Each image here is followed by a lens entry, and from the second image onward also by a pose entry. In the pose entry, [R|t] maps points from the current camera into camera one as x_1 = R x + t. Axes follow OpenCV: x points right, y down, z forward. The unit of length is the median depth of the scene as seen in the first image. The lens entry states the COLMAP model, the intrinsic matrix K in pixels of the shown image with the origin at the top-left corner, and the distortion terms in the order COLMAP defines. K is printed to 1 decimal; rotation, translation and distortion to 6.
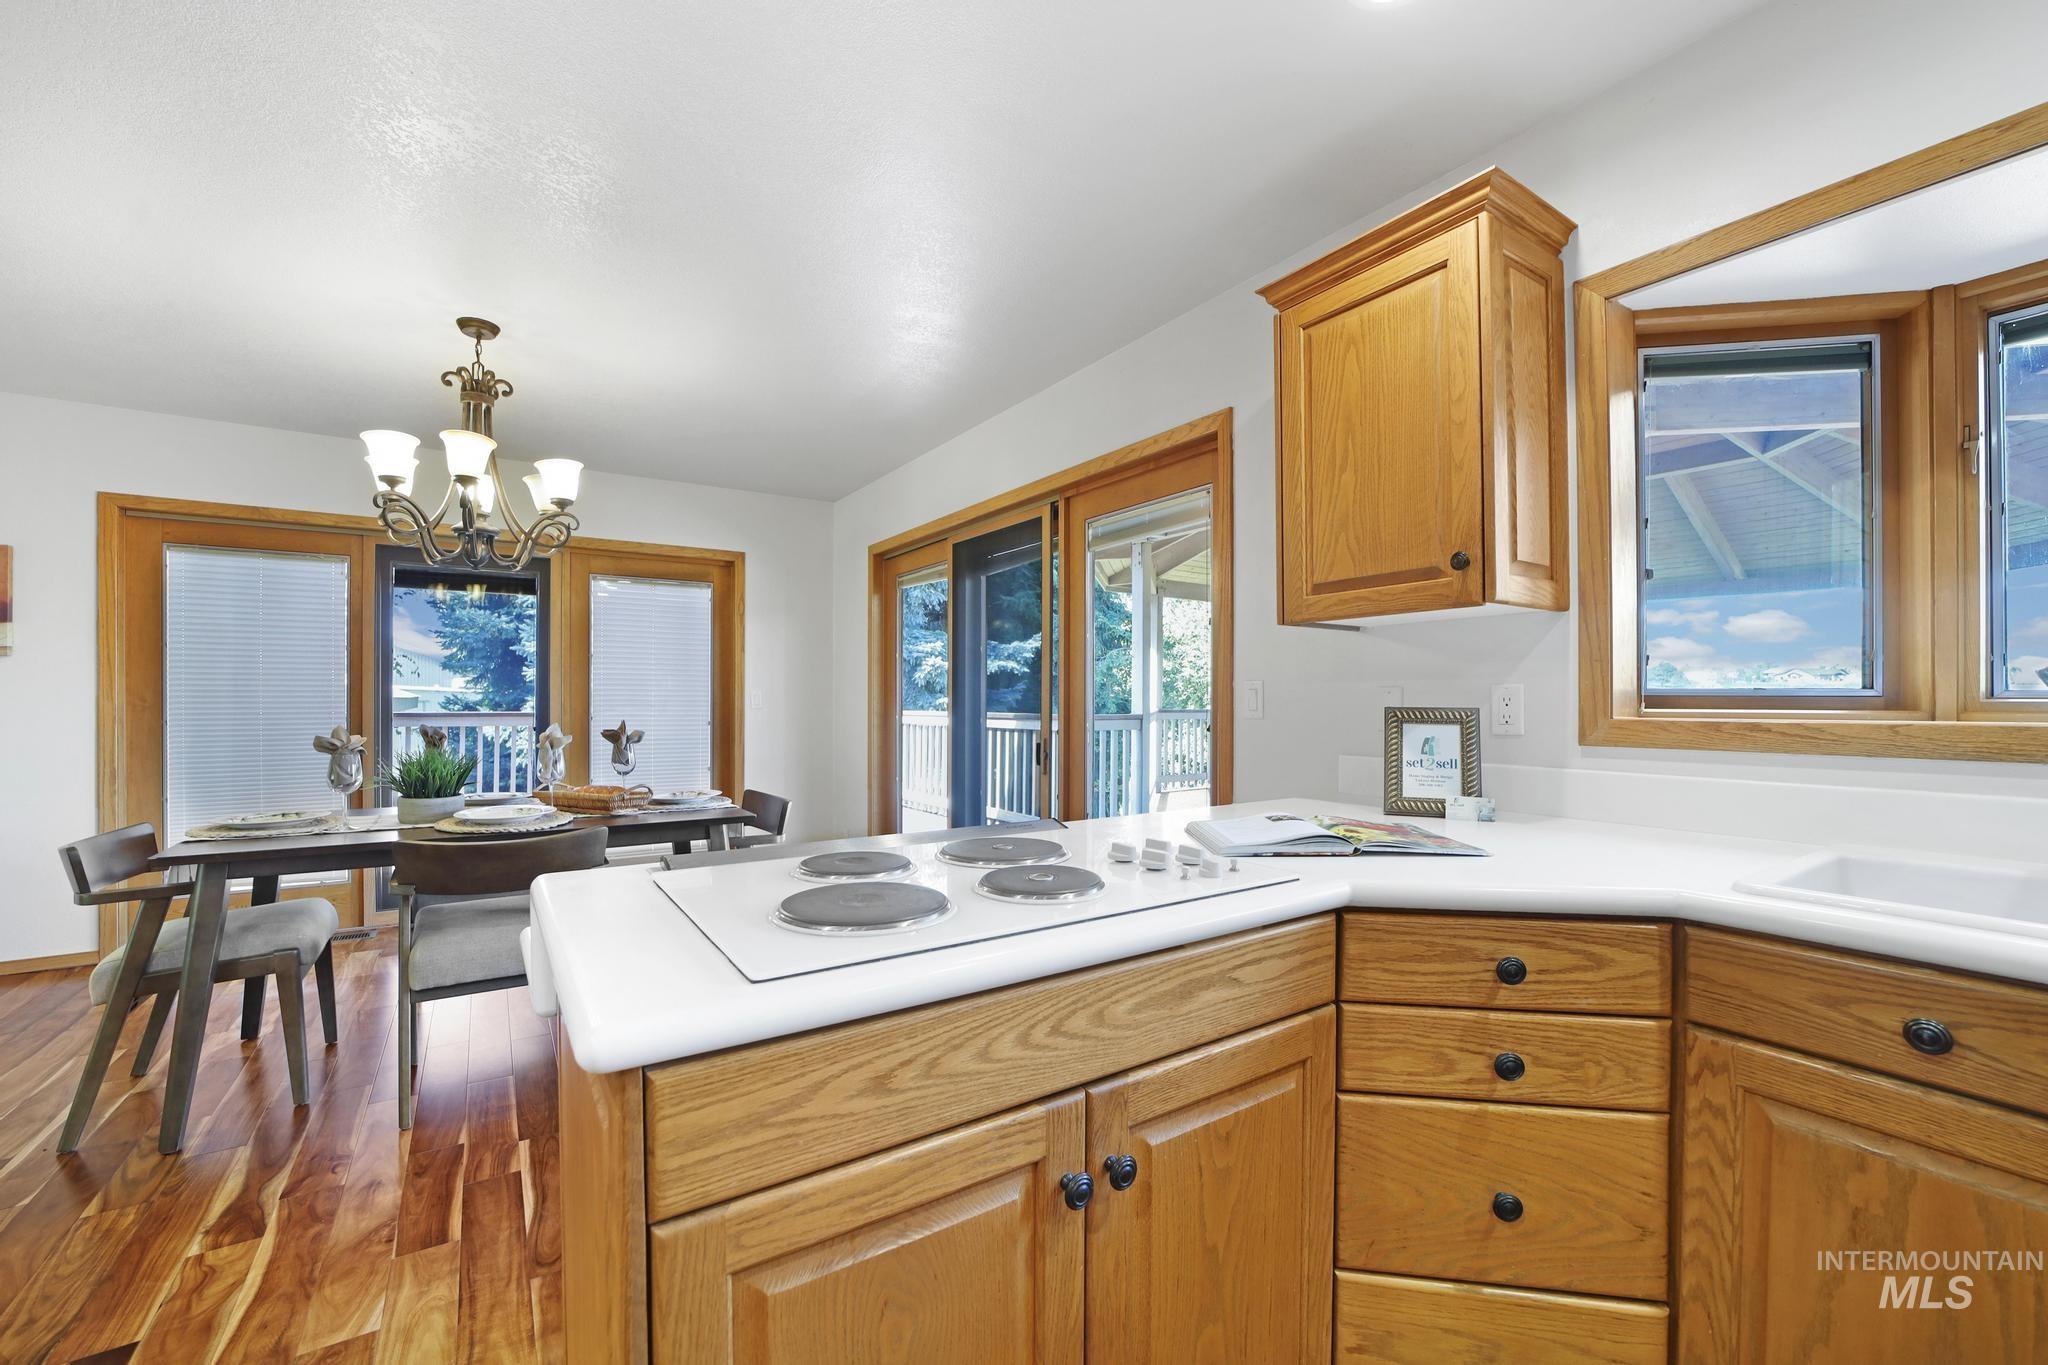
lens RADIAL K [[813.4, 0, 1013.8], [0, 813.4, 701.1], [0, 0, 1]] dist [-0.044651, 0.009931]
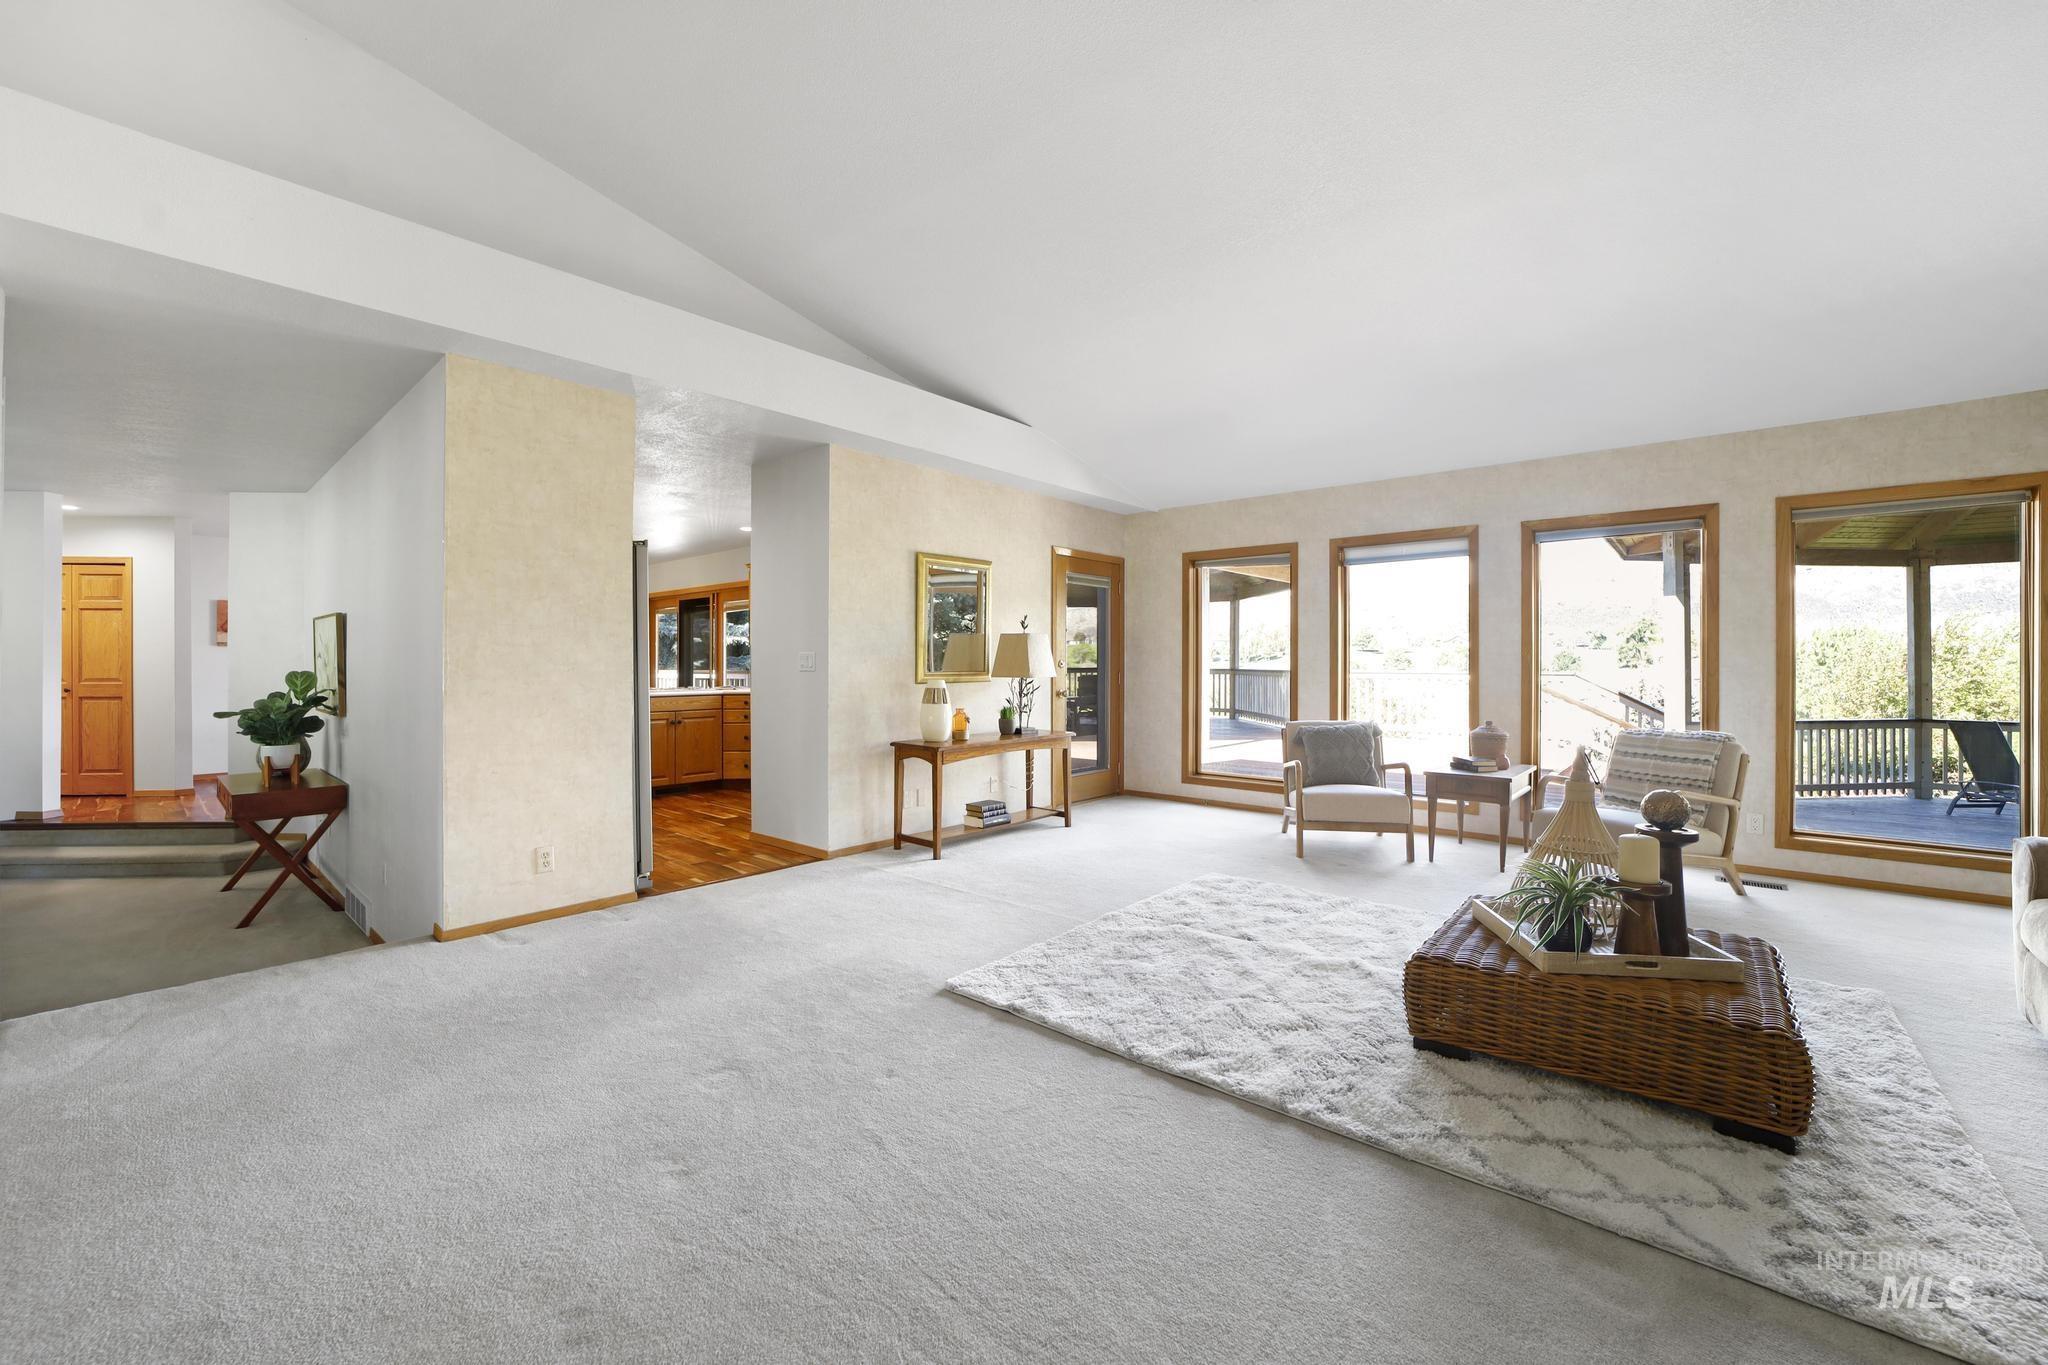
lens RADIAL K [[811.8, 0, 1028.1], [0, 811.8, 667.9], [0, 0, 1]] dist [-0.032153, 0.008115]
pose [[0.958696, -0.007258, 0.284339, 0.662792], [0.006337, 0.999971, 0.004160, 0.010225], [-0.284361, -0.002187, 0.958715, -4.357164]]
